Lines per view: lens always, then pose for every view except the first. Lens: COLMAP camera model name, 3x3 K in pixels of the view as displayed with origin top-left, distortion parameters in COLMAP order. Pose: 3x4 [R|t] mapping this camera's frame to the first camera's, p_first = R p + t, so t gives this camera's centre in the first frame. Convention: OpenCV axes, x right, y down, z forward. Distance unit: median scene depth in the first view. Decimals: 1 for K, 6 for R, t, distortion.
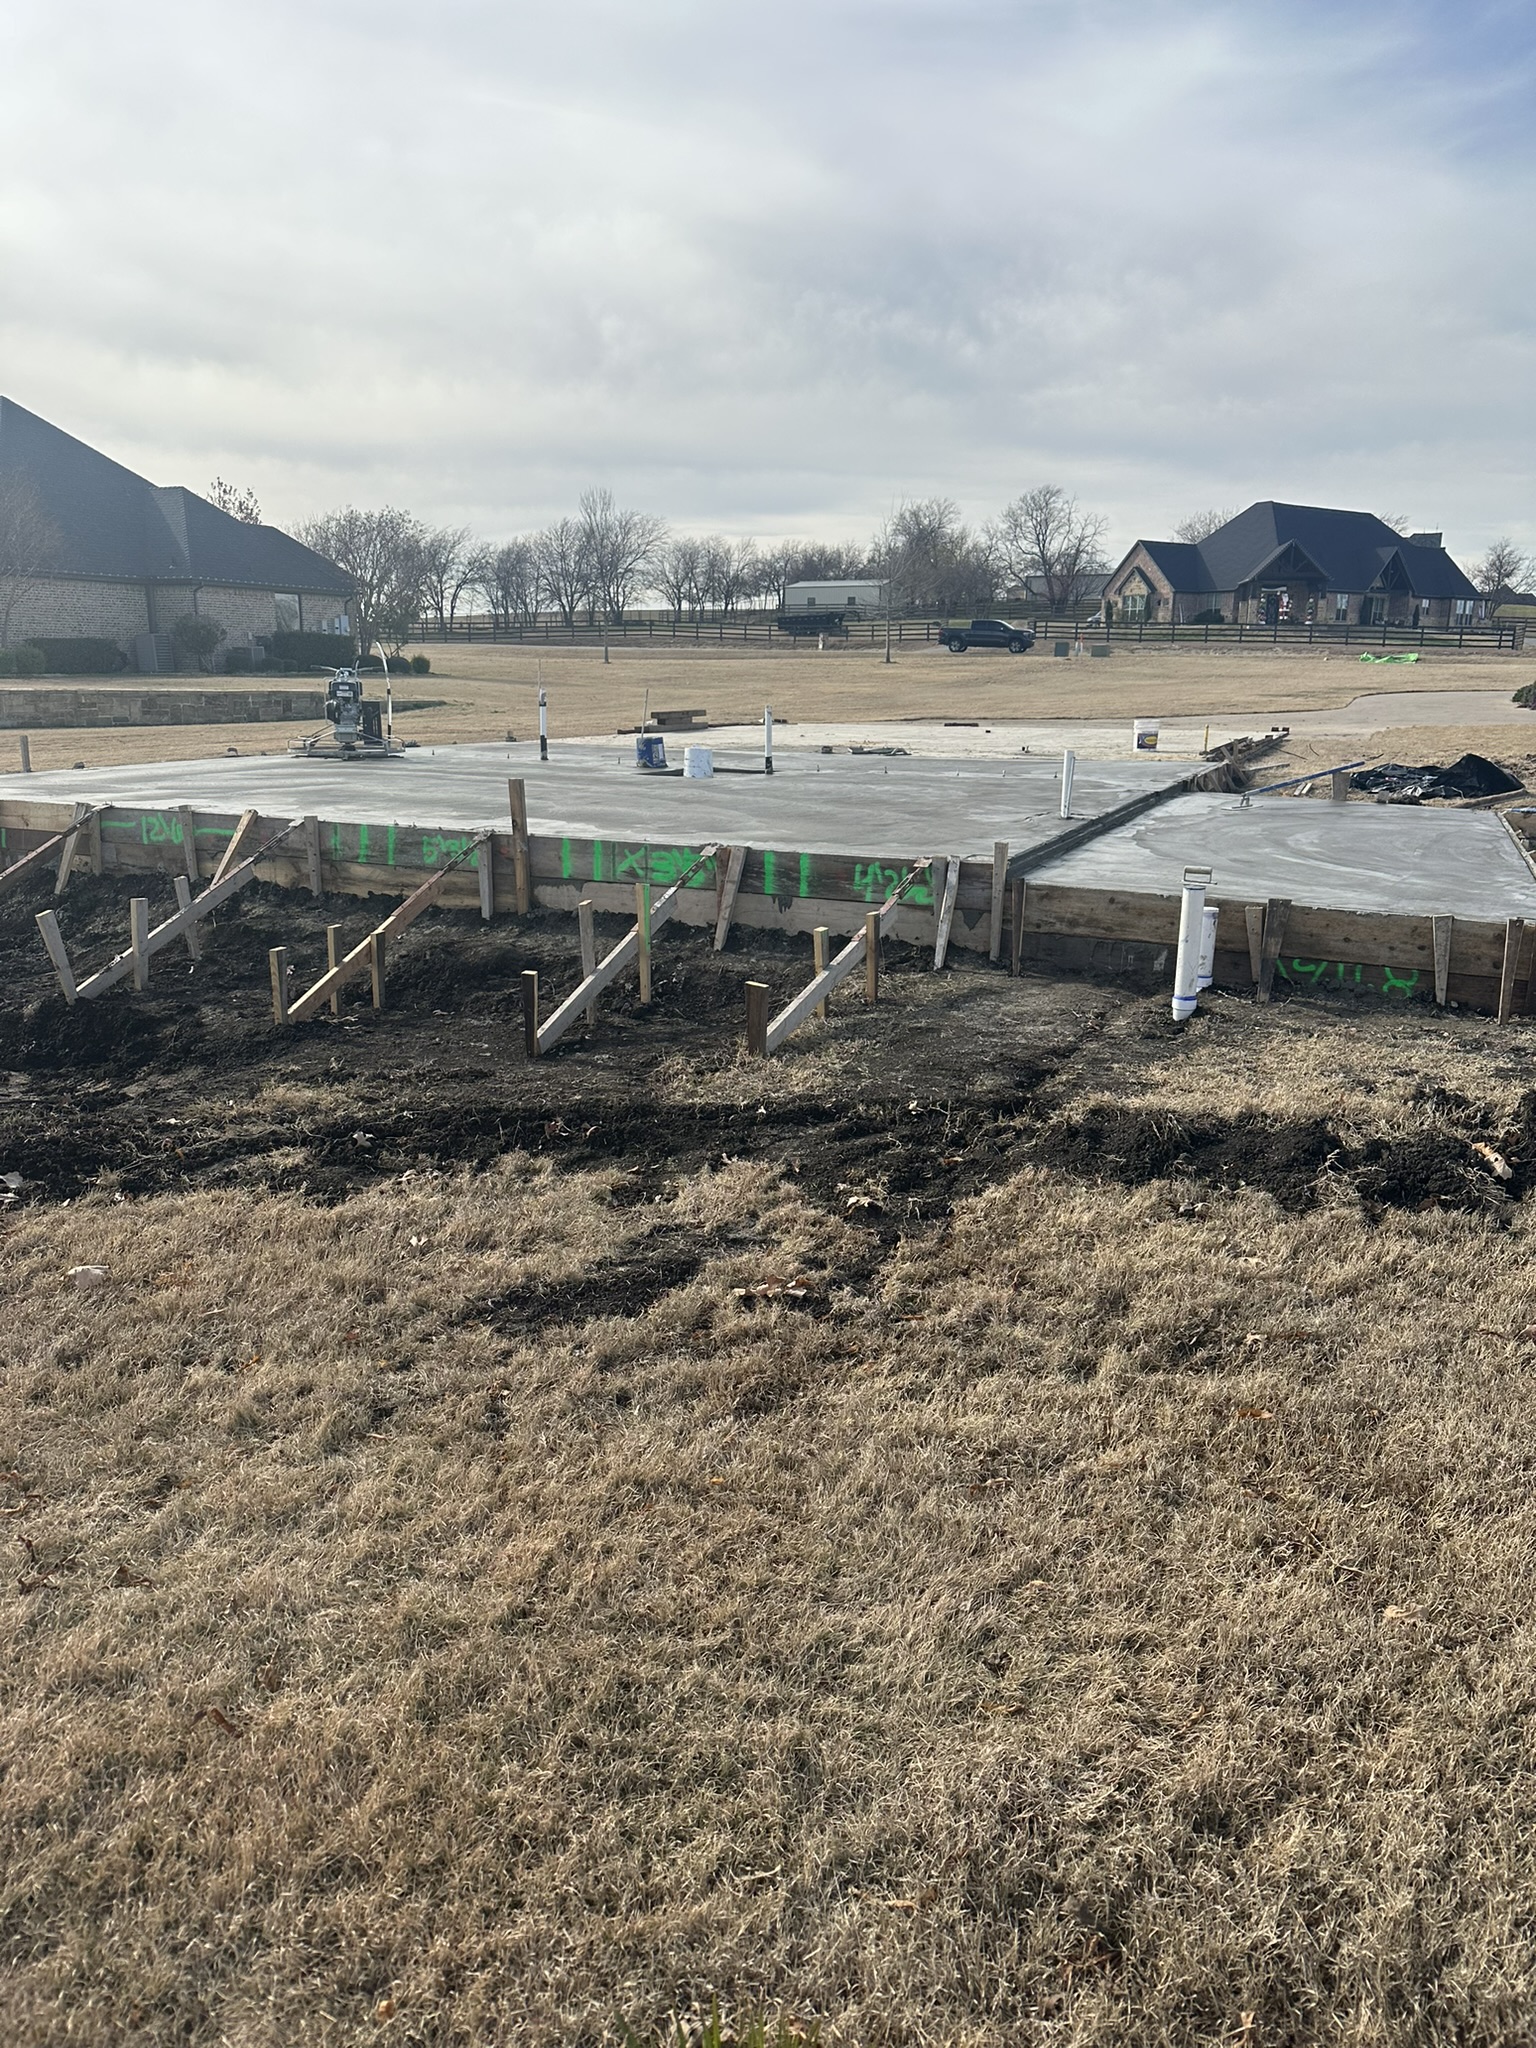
lens RADIAL K [[1447.8, 0, 771.6], [0, 1447.8, 1041.2], [0, 0, 1]] dist [0.043776, -0.052668]
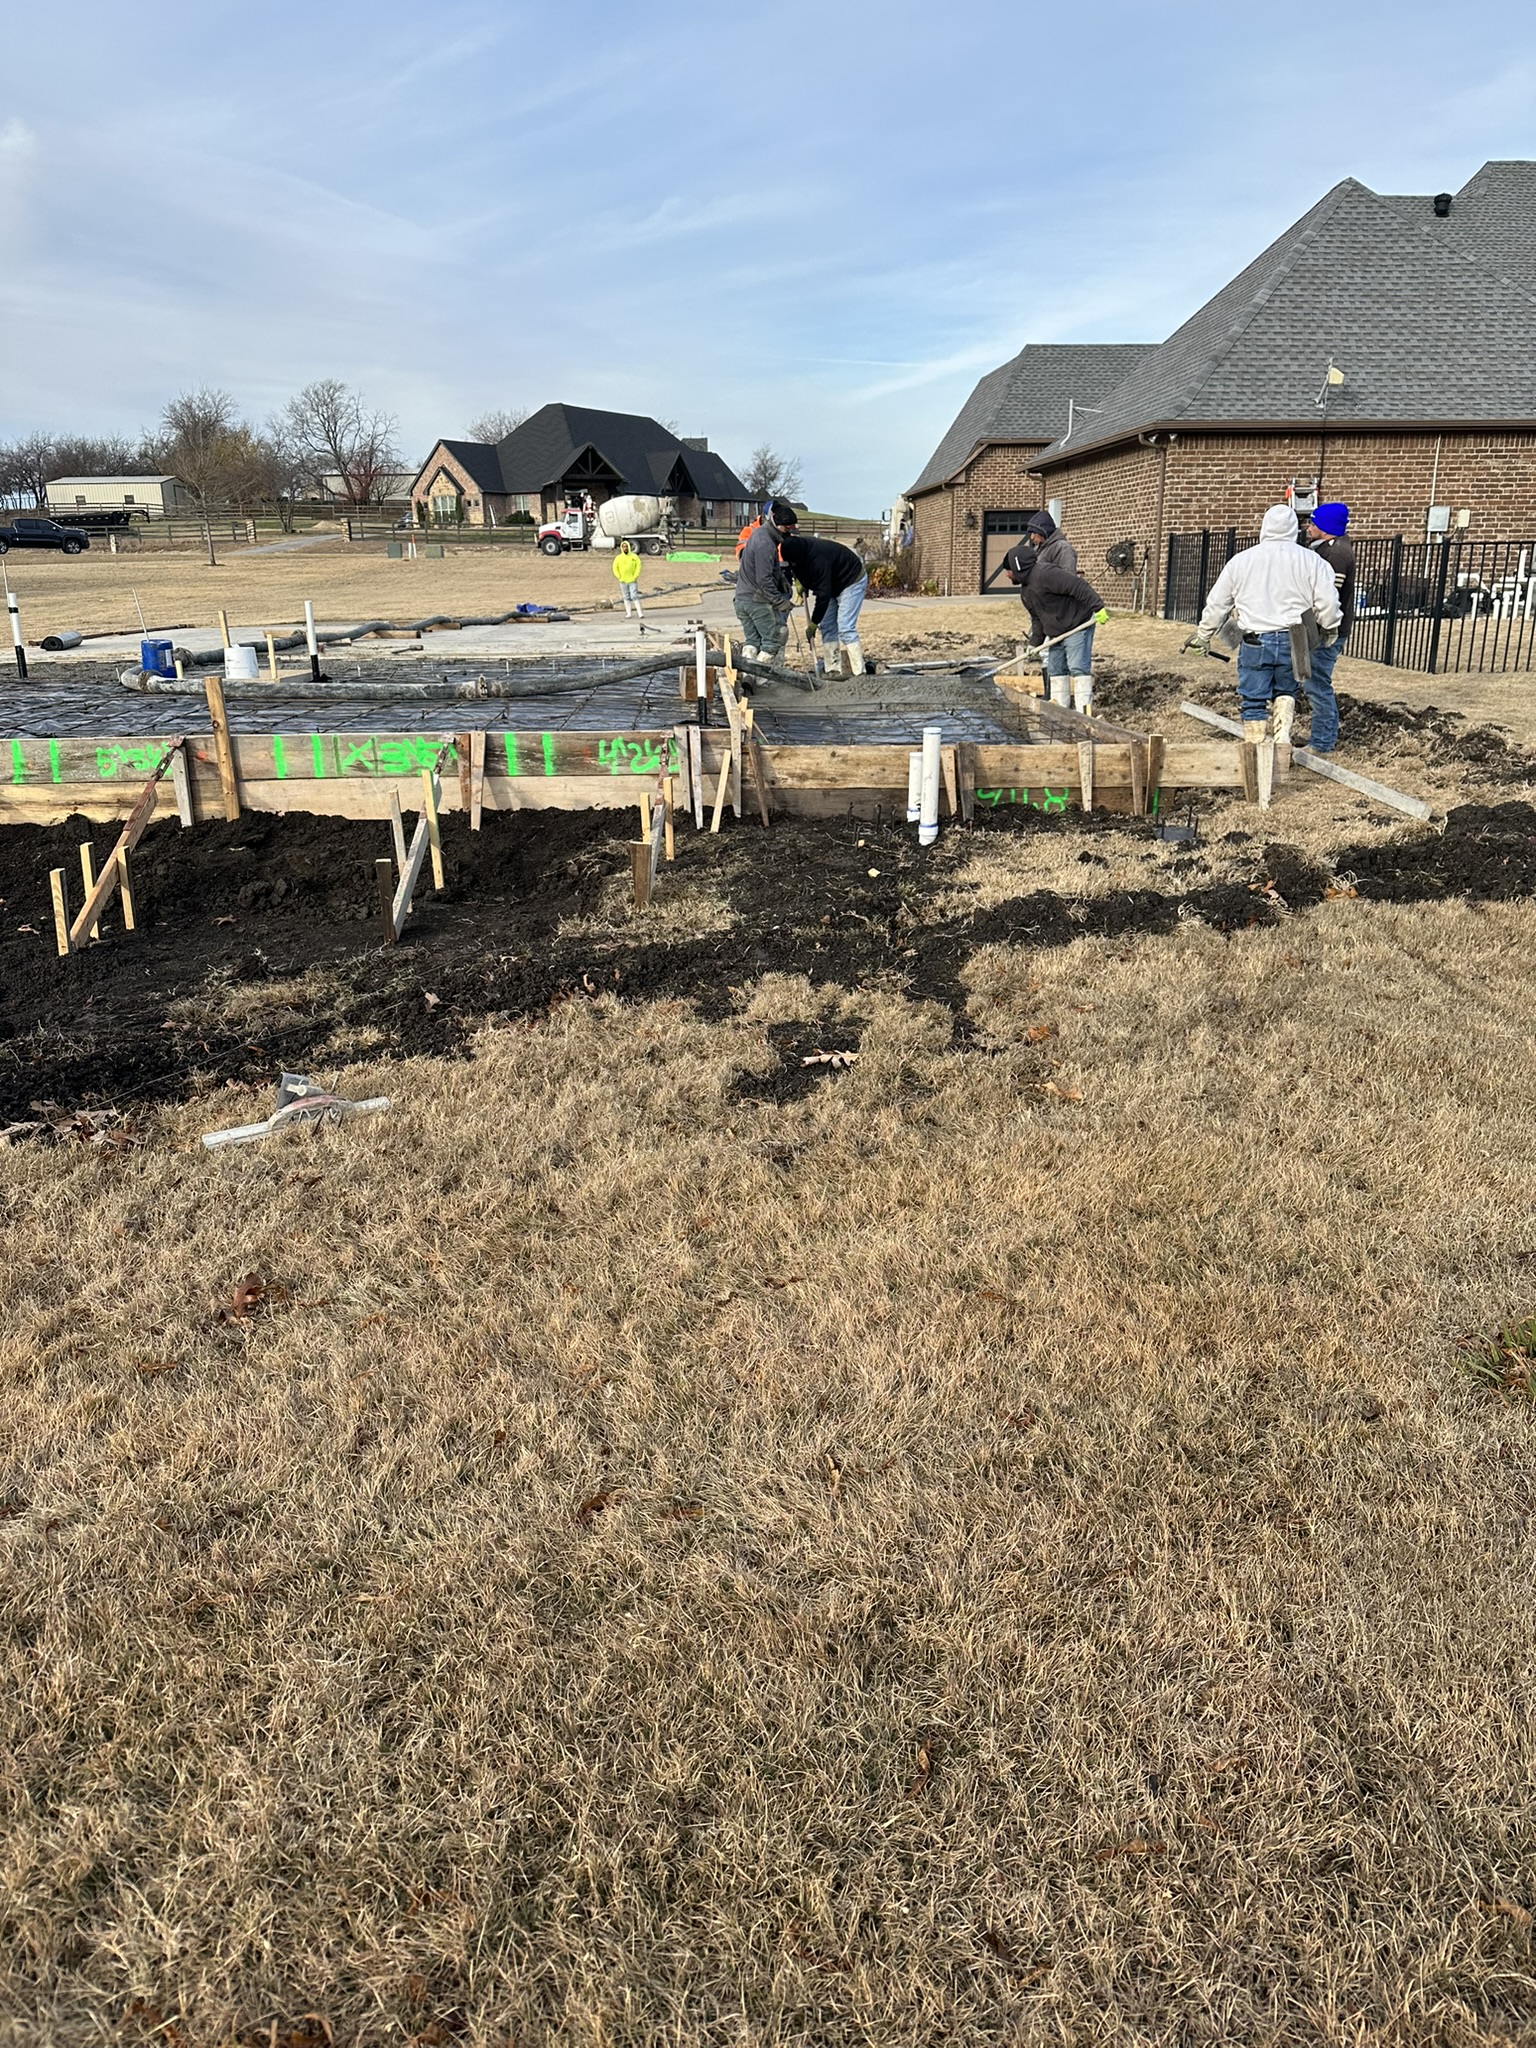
lens RADIAL K [[1447.8, 0, 771.1], [0, 1447.8, 1002.7], [0, 0, 1]] dist [0.043776, -0.052668]
pose [[0.895445, -0.145520, 0.420717, -0.025678], [0.129662, 0.989344, 0.066228, 0.001396], [-0.425871, -0.004753, 0.904771, -0.003108]]
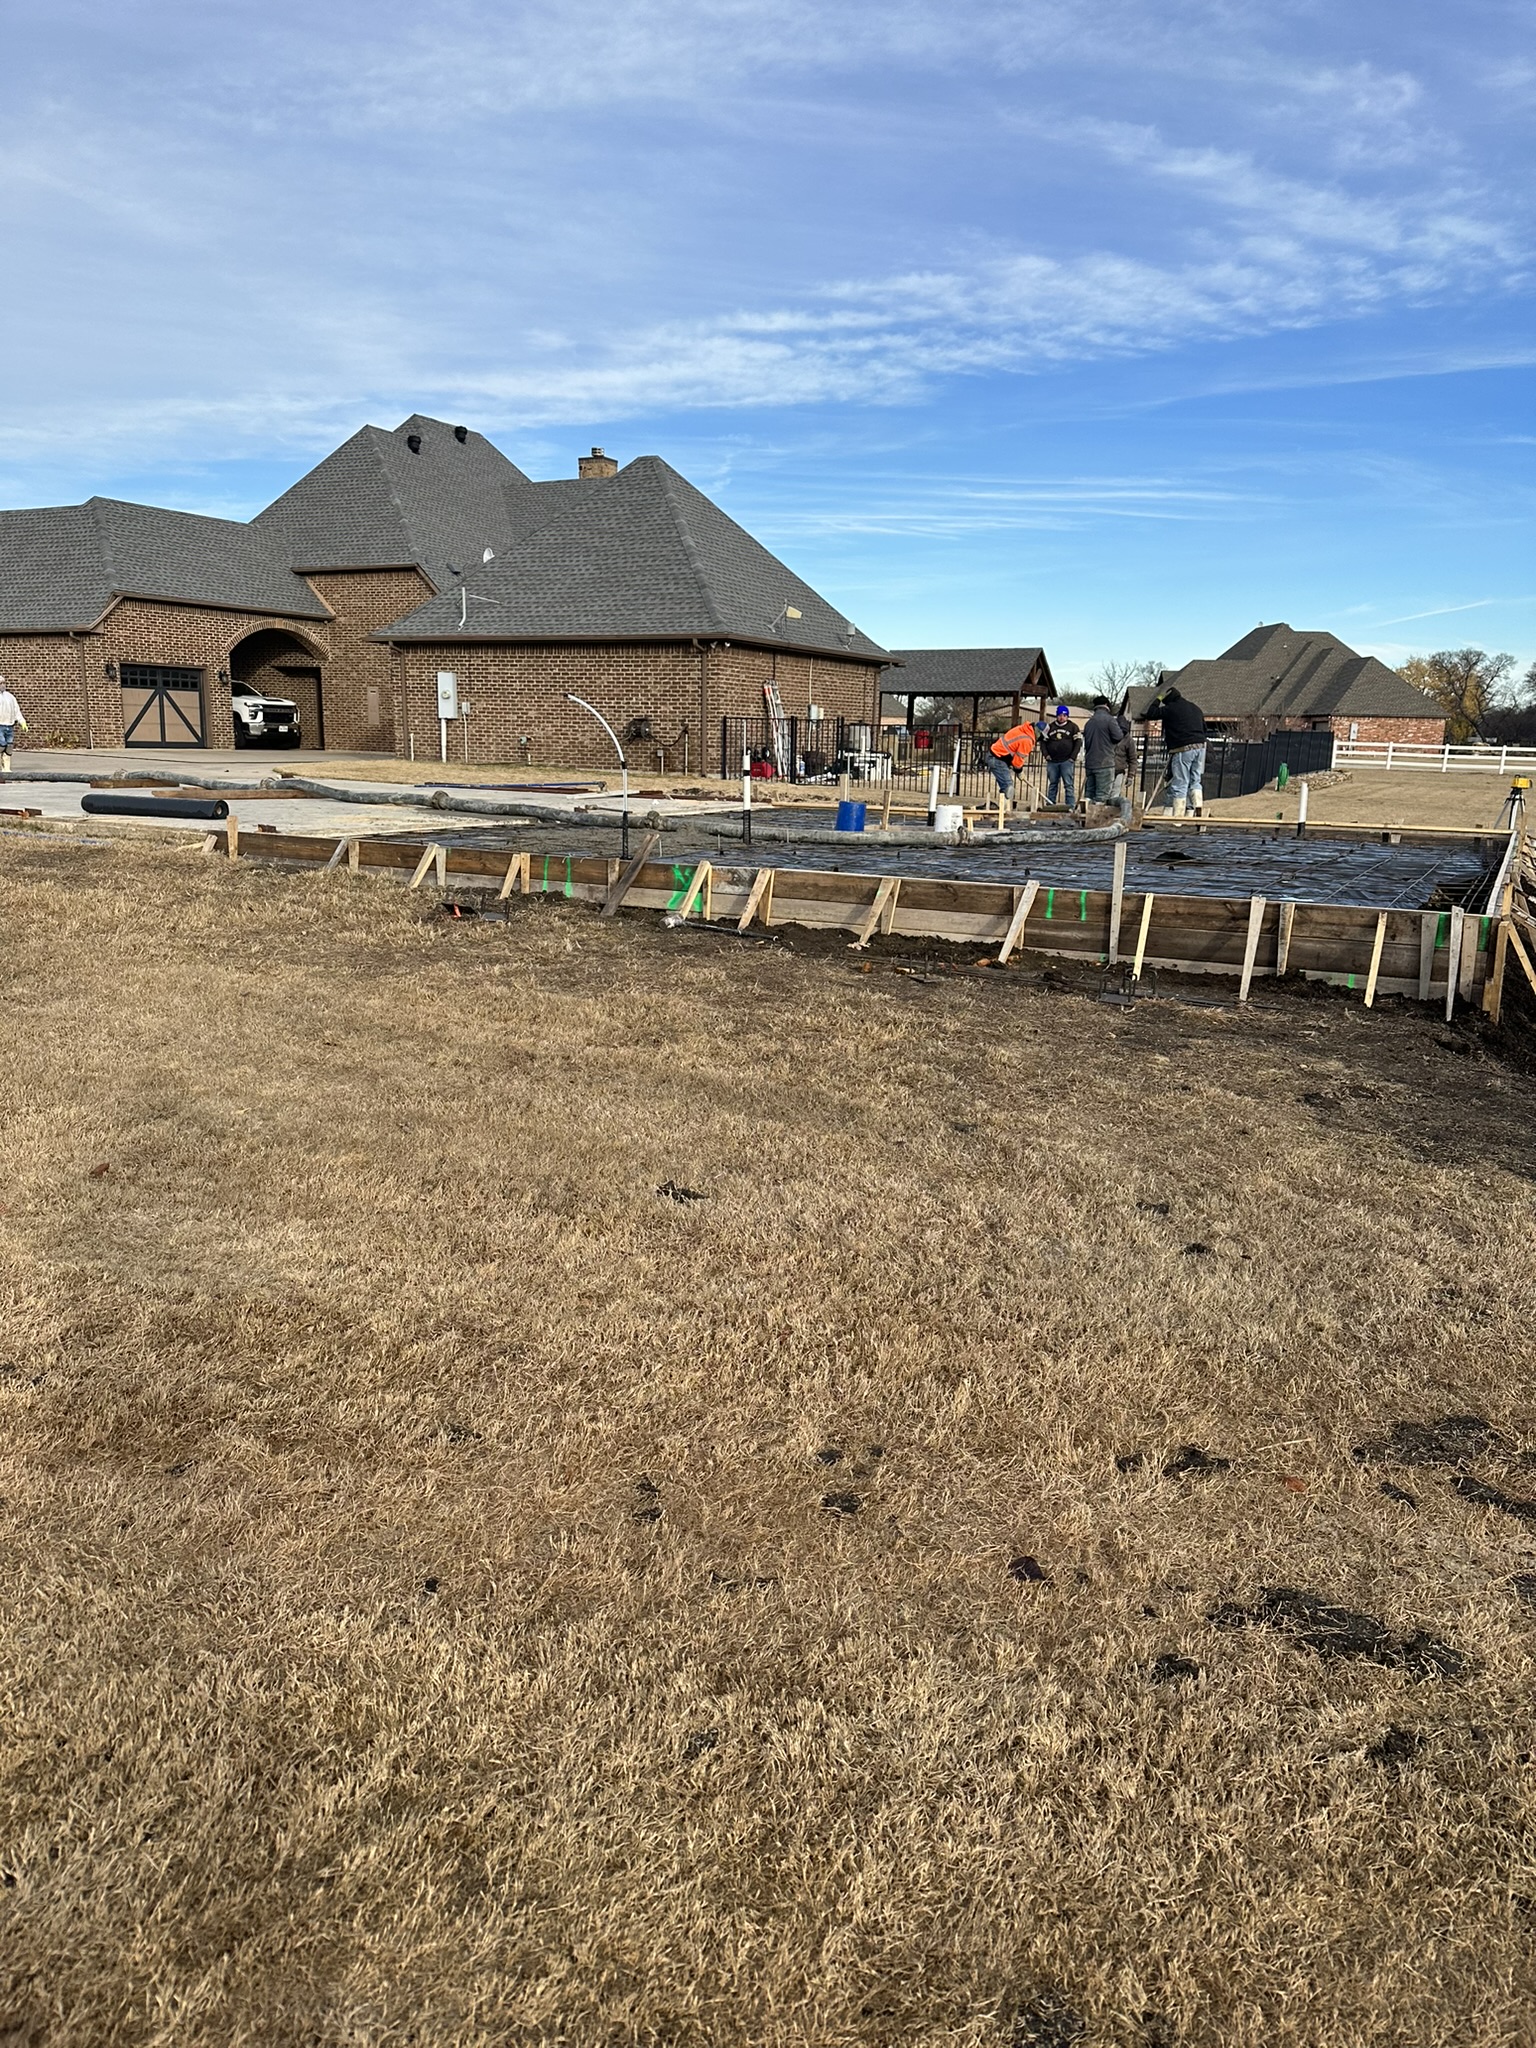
lens RADIAL K [[1447.8, 0, 769.0], [0, 1447.8, 1014.0], [0, 0, 1]] dist [0.043776, -0.052668]
pose [[0.023561, -0.195286, 0.980463, -0.159394], [0.225621, 0.956472, 0.185086, -0.039614], [-0.973930, 0.216852, 0.066596, 0.151169]]
